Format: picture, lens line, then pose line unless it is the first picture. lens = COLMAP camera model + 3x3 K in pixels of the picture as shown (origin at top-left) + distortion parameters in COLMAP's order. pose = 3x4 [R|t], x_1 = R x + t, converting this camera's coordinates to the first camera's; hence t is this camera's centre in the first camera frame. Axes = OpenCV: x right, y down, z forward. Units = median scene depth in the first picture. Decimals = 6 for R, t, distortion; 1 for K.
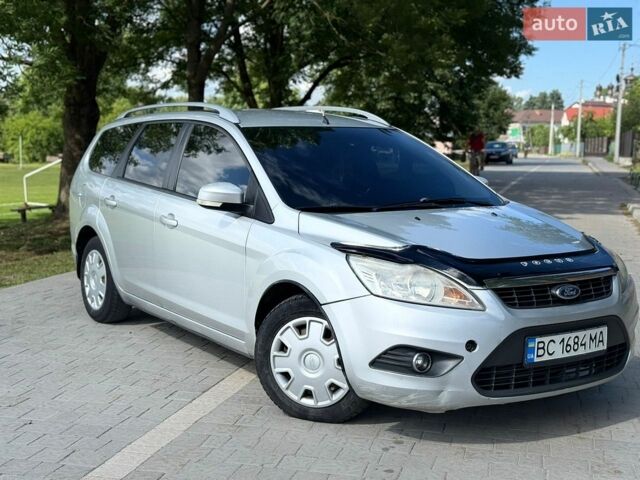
lens RADIAL K [[875.9, 0, 320.0], [0, 875.9, 240.0], [0, 0, 1]] dist [0.032629, 0.073482]
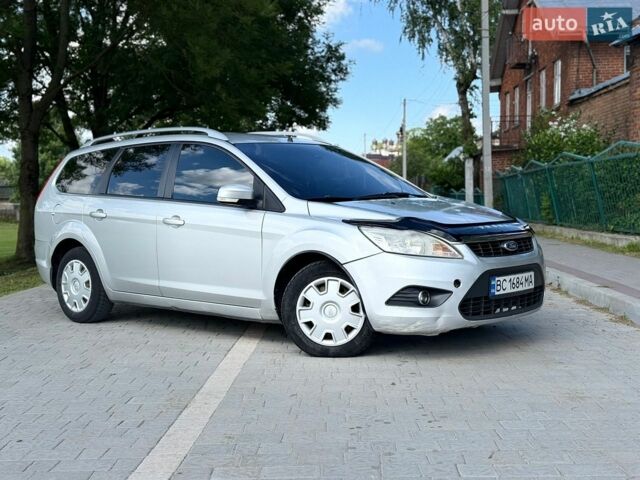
lens RADIAL K [[875.9, 0, 320.0], [0, 875.9, 240.0], [0, 0, 1]] dist [0.032629, 0.073482]
pose [[0.968934, -0.043789, 0.243410, -0.342369], [0.059558, 0.996550, -0.057803, 0.107882], [-0.240039, 0.070504, 0.968200, -0.280541]]
